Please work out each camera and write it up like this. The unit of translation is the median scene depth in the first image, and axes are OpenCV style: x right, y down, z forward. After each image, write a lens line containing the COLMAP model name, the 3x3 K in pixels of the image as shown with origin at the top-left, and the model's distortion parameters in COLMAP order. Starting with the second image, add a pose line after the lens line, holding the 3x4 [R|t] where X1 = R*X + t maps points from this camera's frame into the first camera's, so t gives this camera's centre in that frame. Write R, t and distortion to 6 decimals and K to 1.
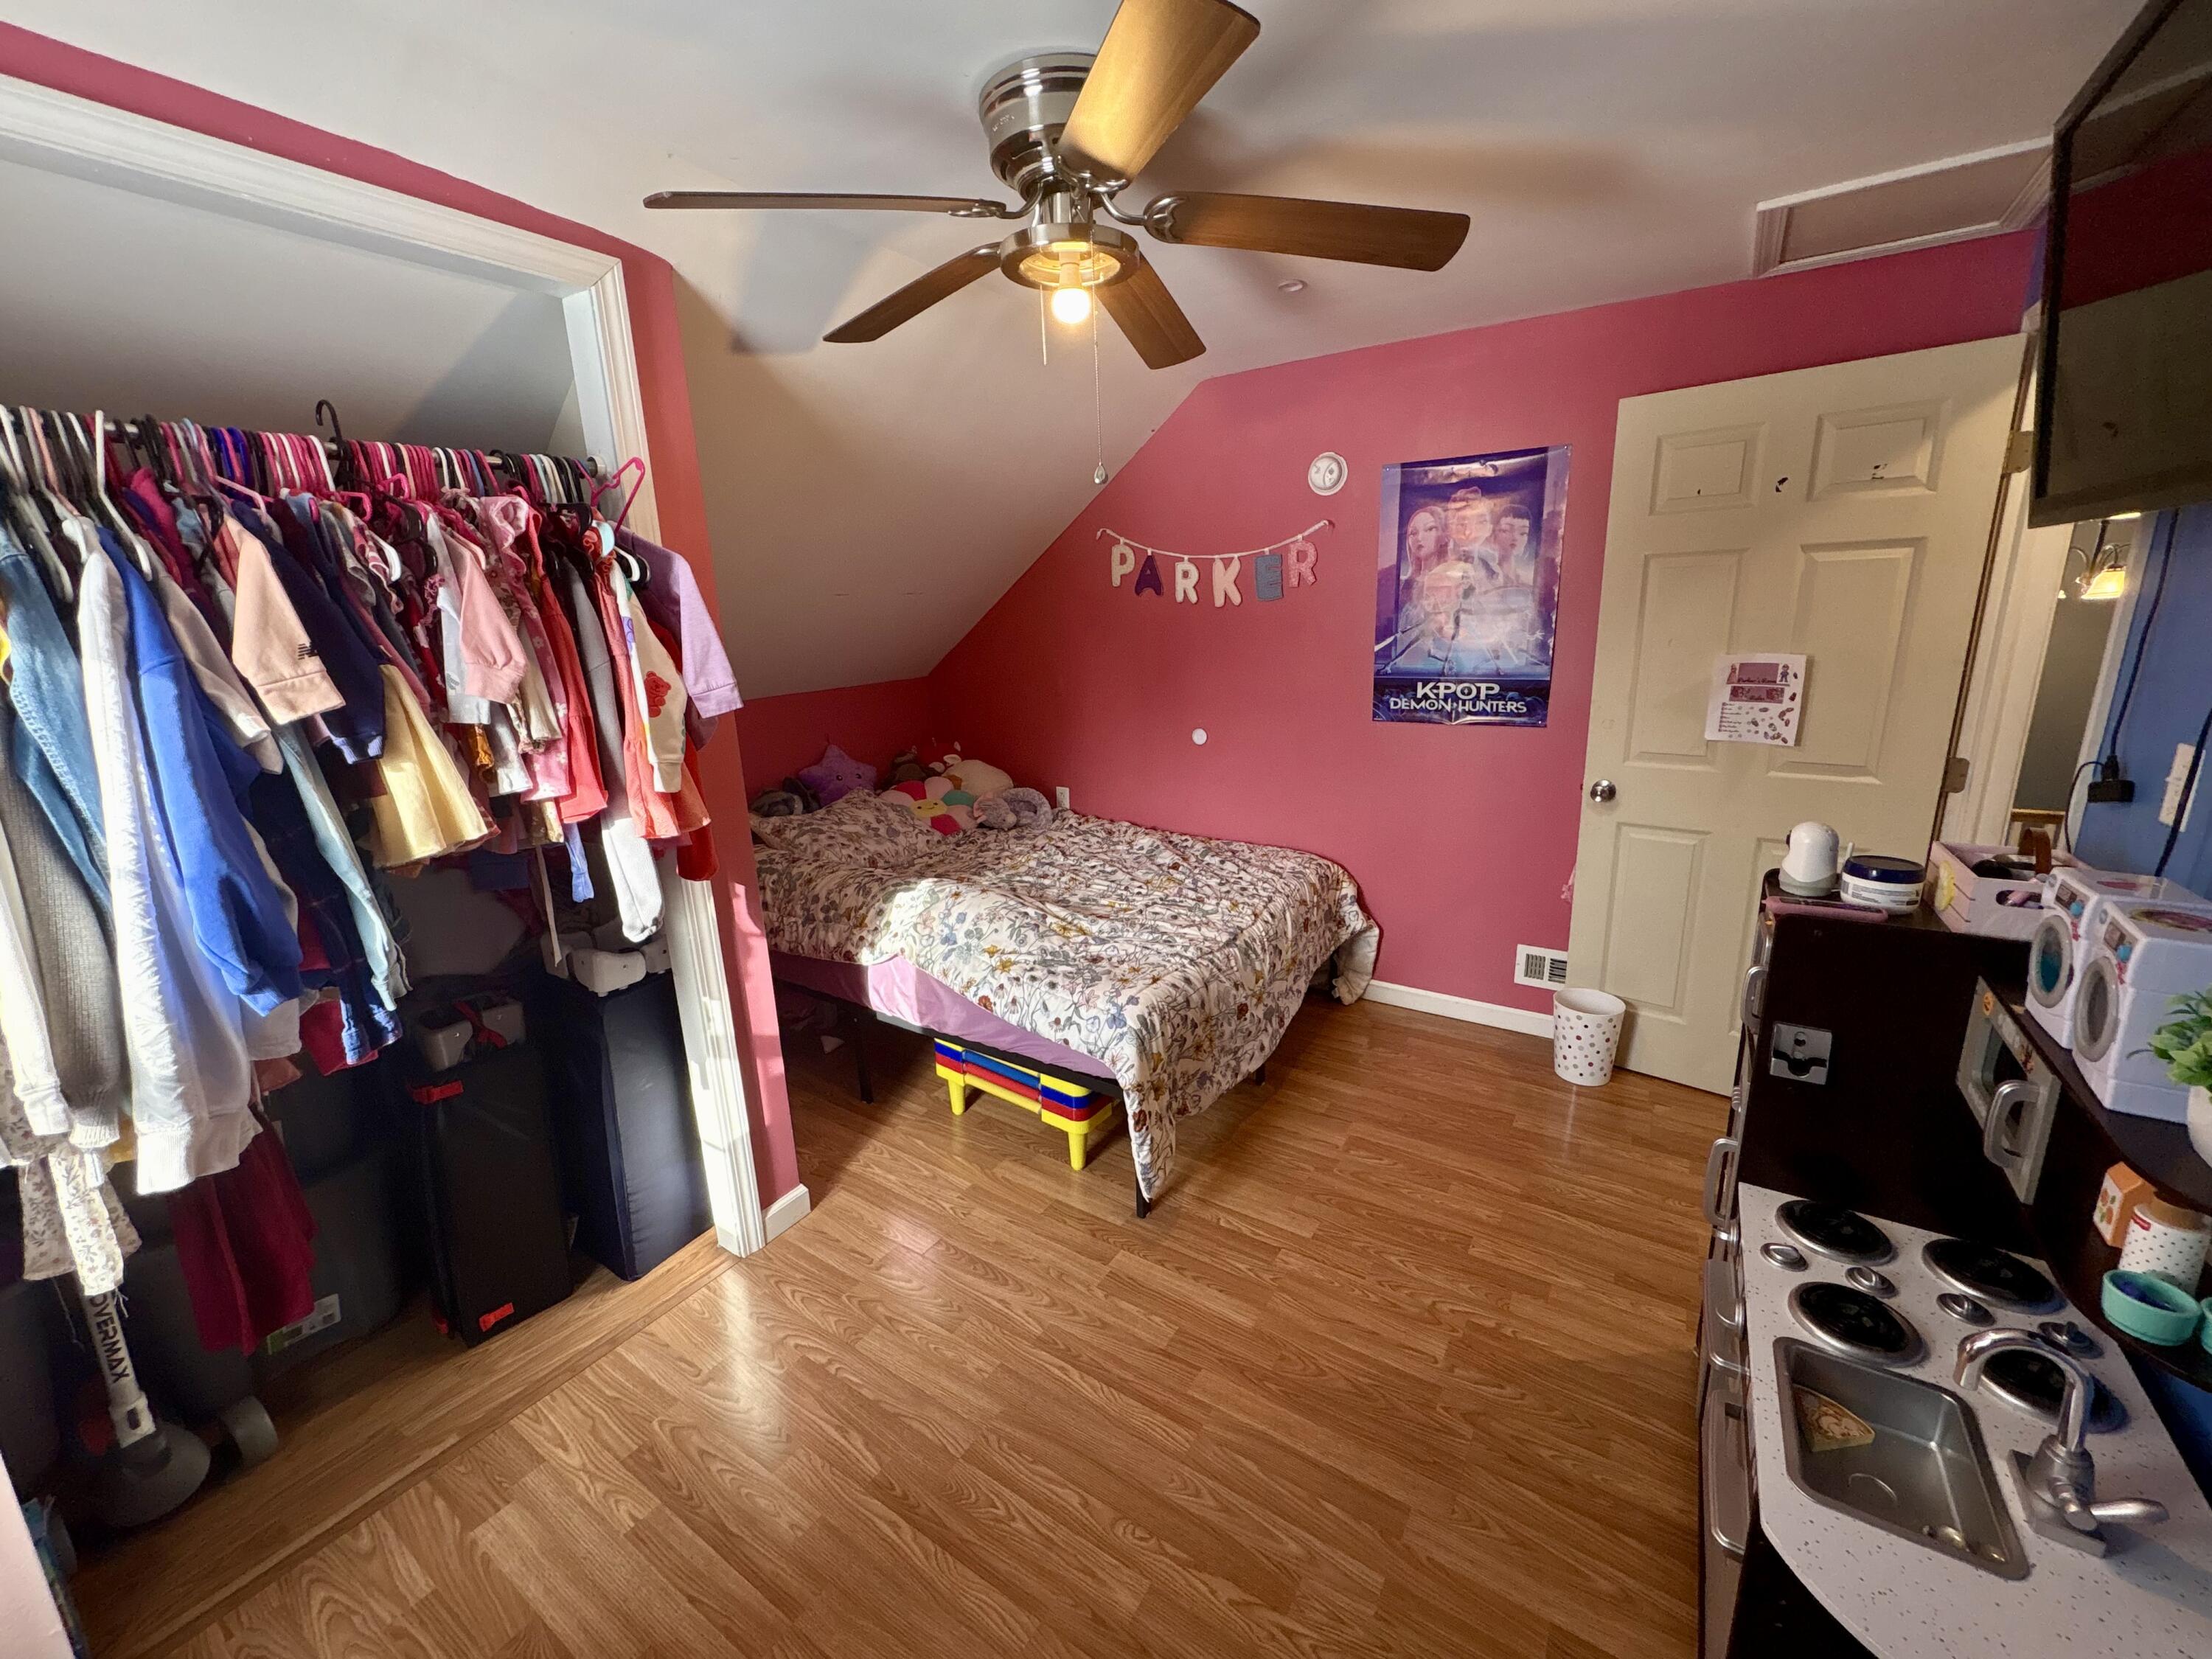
lens RADIAL K [[880.6, 0, 1107.0], [0, 880.6, 828.4], [0, 0, 1]] dist [-0.000777, 0.000463]
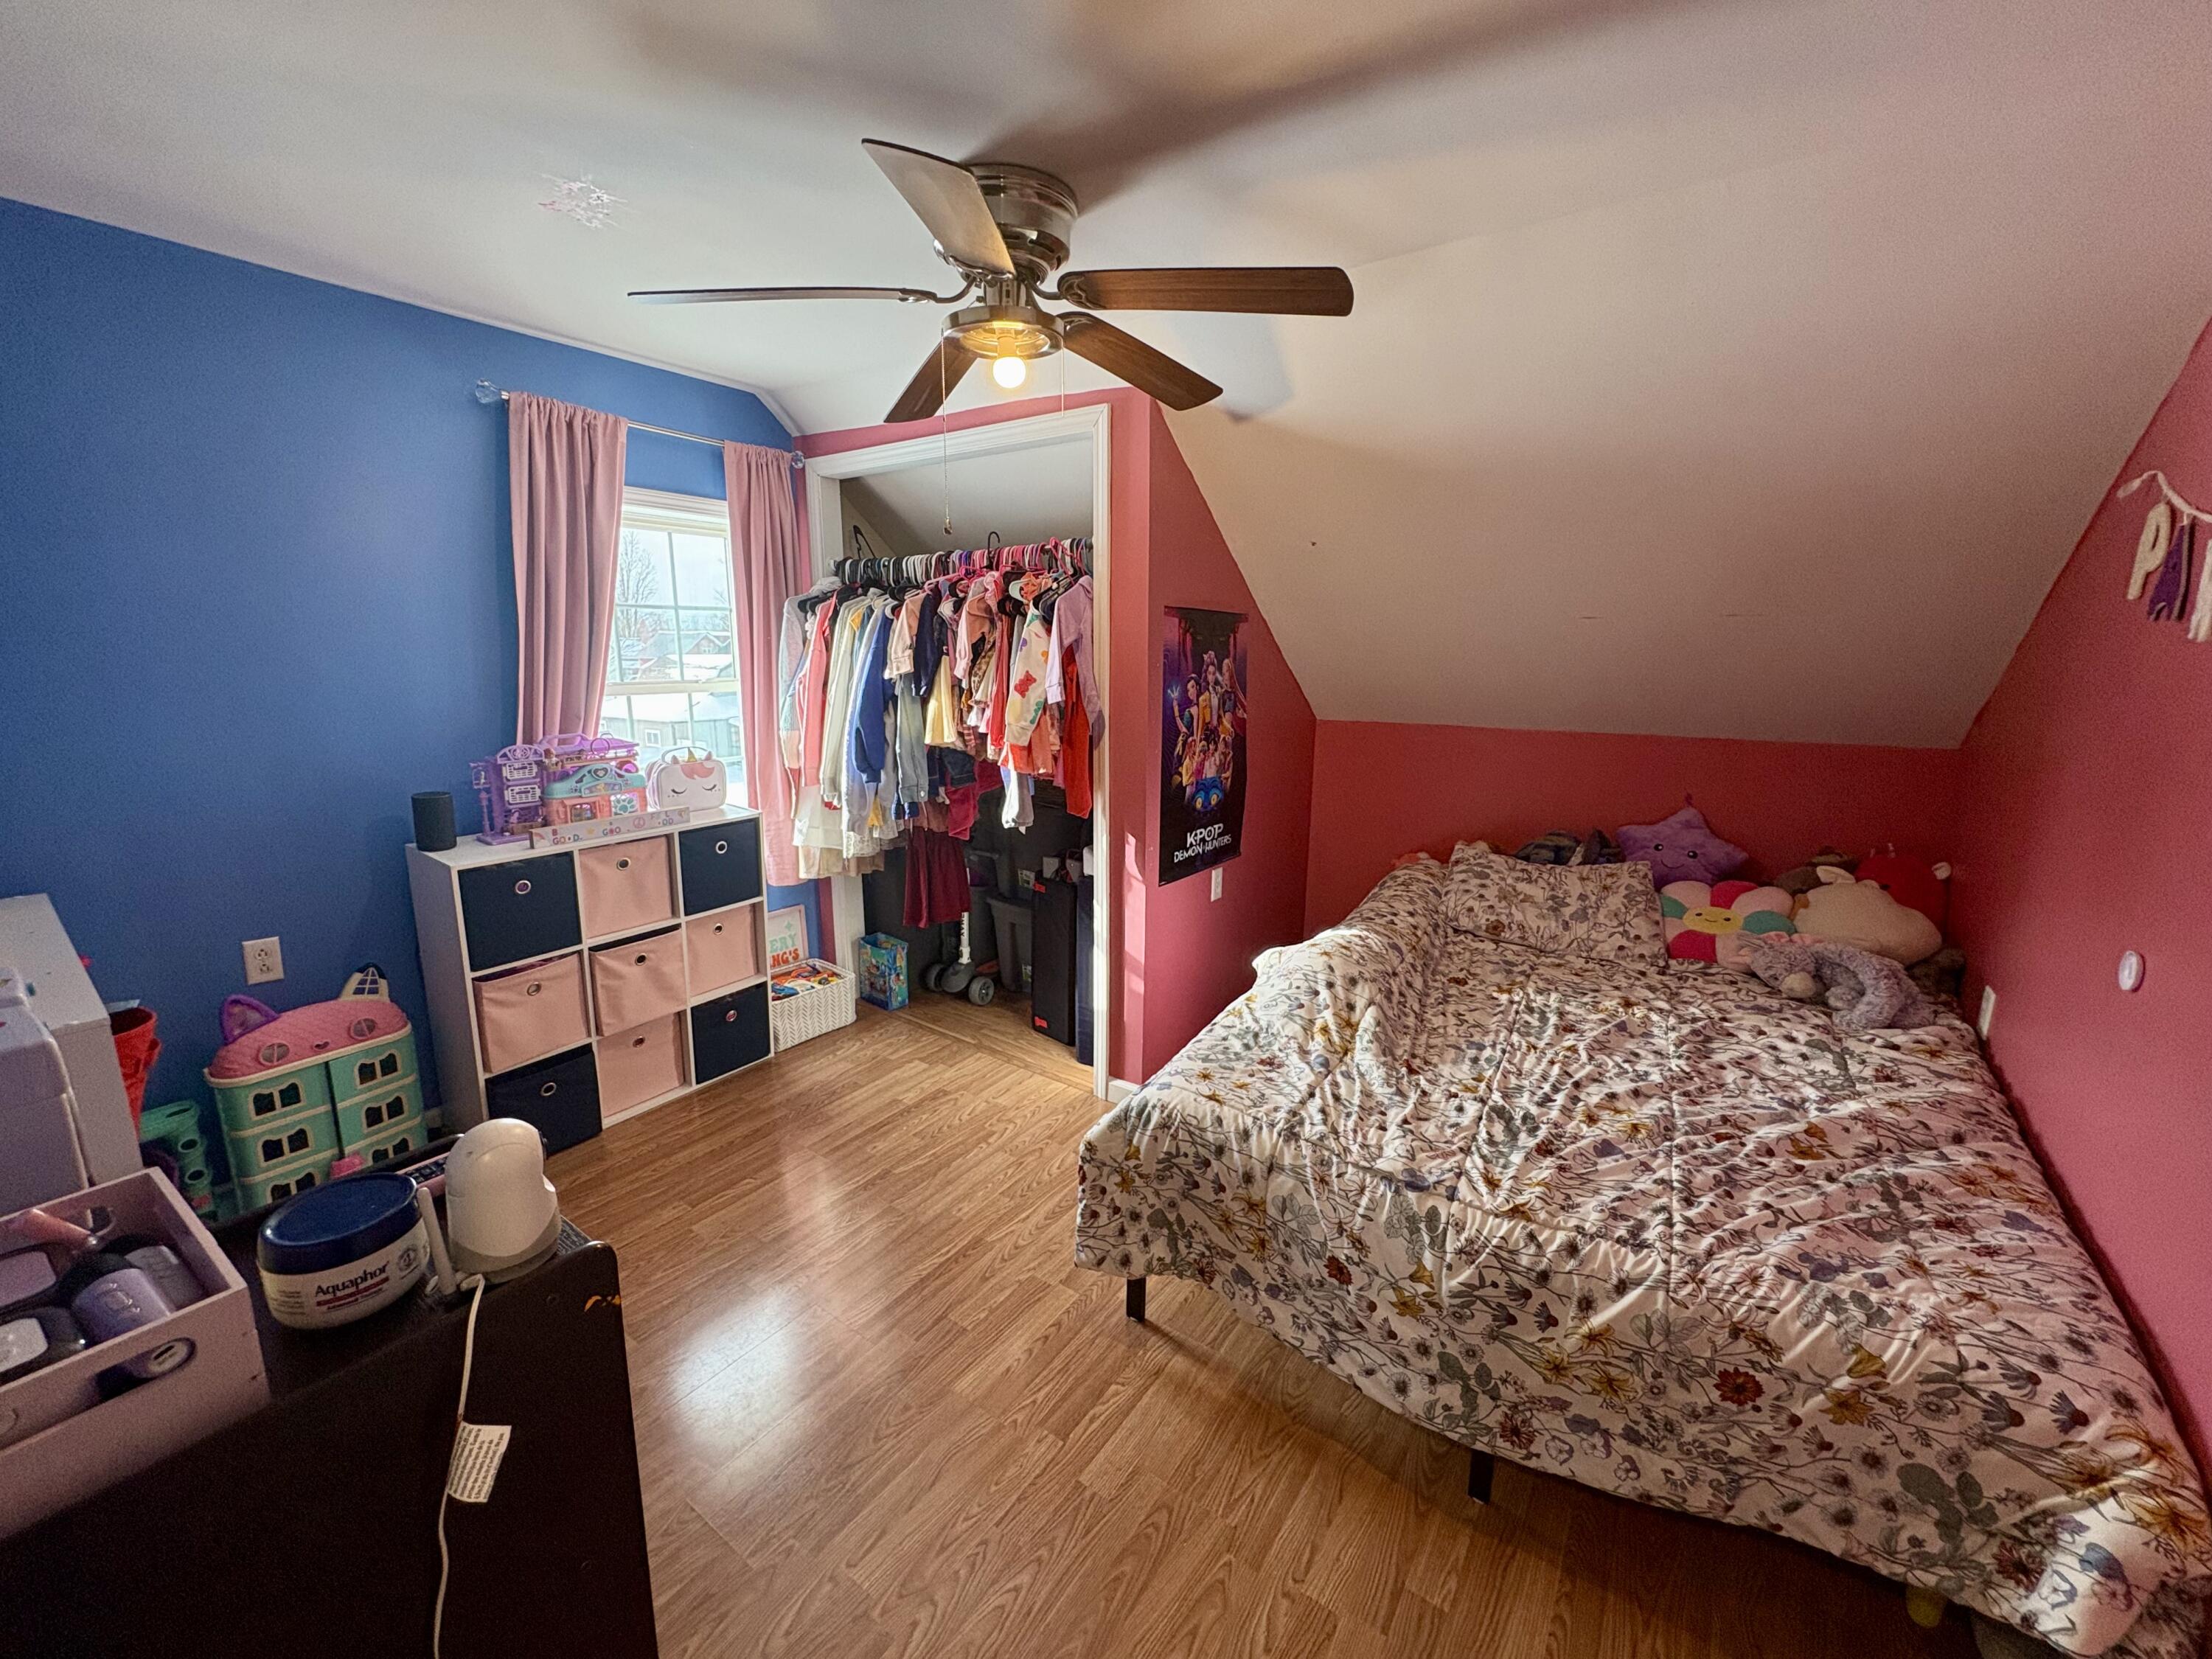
lens RADIAL K [[880.6, 0, 1107.0], [0, 880.6, 828.4], [0, 0, 1]] dist [-0.000777, 0.000463]
pose [[-0.038659, 0.236064, -0.970968, 0.688164], [-0.247063, 0.939268, 0.238194, -0.201333], [0.968228, 0.249099, 0.022011, 0.720816]]
